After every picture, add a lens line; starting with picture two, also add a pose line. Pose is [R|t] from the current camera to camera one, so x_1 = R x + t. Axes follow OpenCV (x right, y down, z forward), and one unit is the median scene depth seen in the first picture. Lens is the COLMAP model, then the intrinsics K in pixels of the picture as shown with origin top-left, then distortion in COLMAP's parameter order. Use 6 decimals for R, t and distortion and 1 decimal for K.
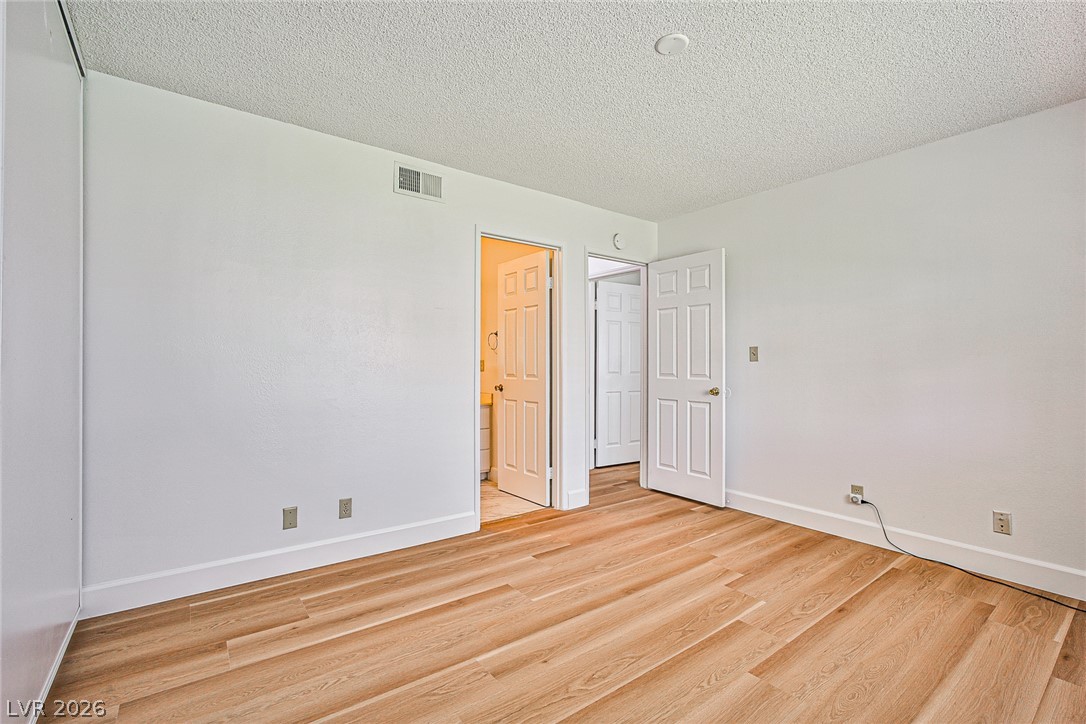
lens RADIAL K [[488.8, 0, 545.1], [0, 488.8, 364.1], [0, 0, 1]] dist [-0.031868, 0.012682]
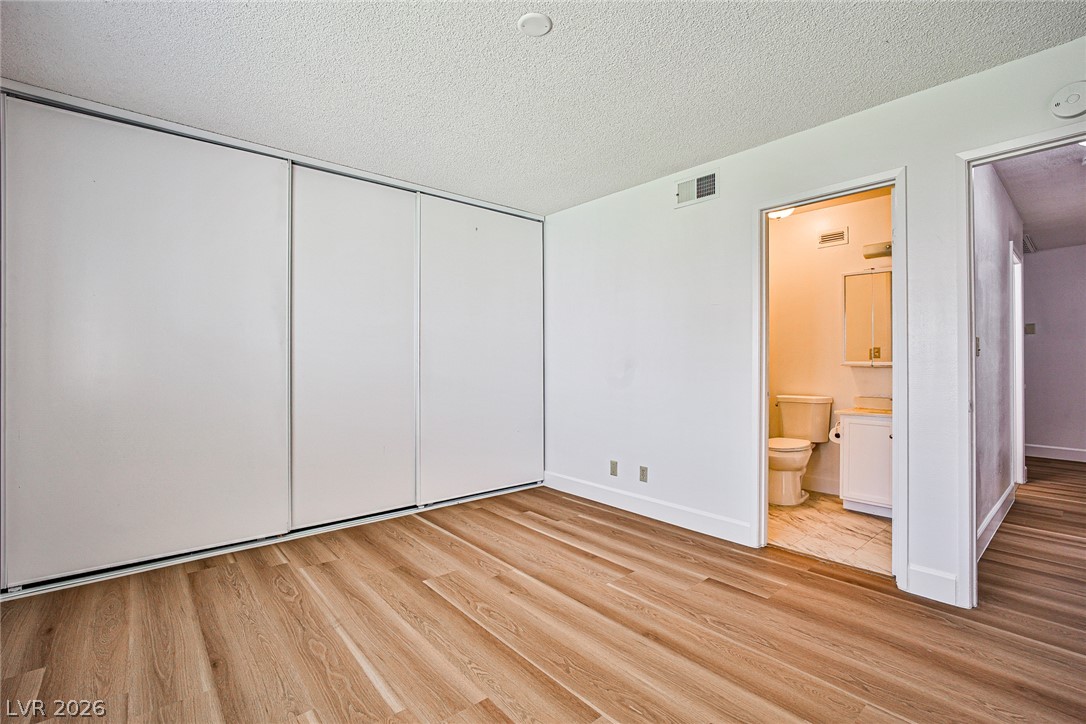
lens RADIAL K [[488.8, 0, 551.9], [0, 488.8, 359.7], [0, 0, 1]] dist [-0.031868, 0.012682]
pose [[0.059156, -0.008950, -0.998209, 0.966245], [0.004018, 0.999954, -0.008728, 0.006537], [0.998241, -0.003495, 0.059189, 0.769093]]
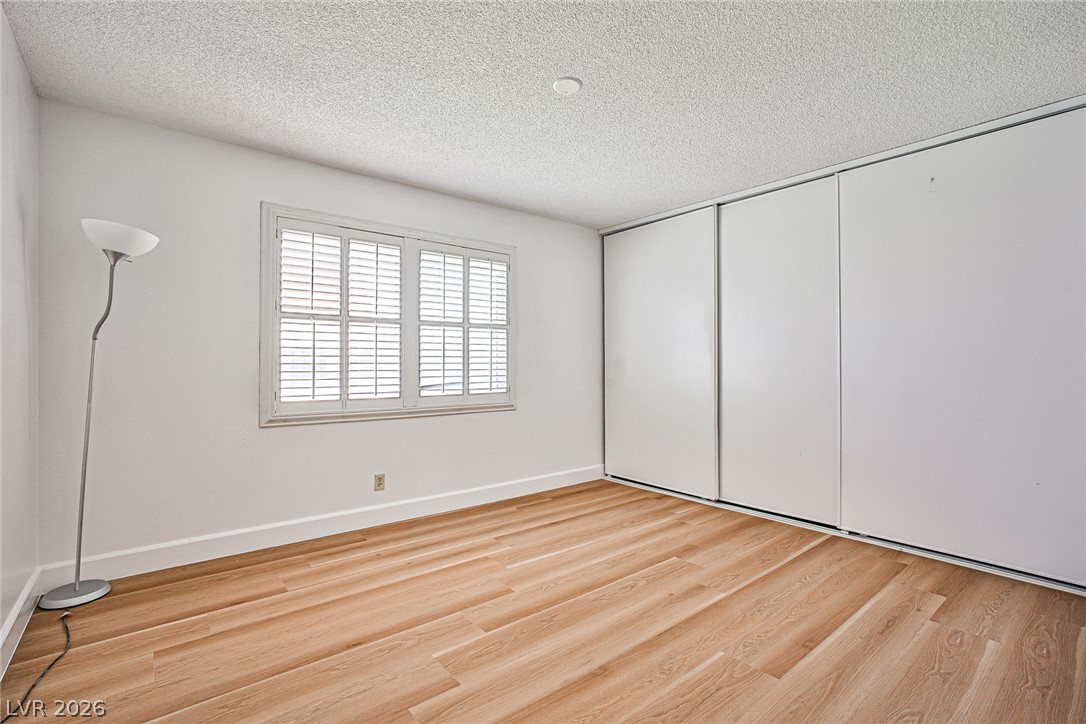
lens RADIAL K [[488.8, 0, 546.6], [0, 488.8, 362.1], [0, 0, 1]] dist [-0.031868, 0.012682]
pose [[-0.999342, -0.004864, -0.035935, 0.277821], [-0.004593, 0.999960, -0.007623, 0.014081], [0.035971, -0.007453, -0.999325, 1.682018]]
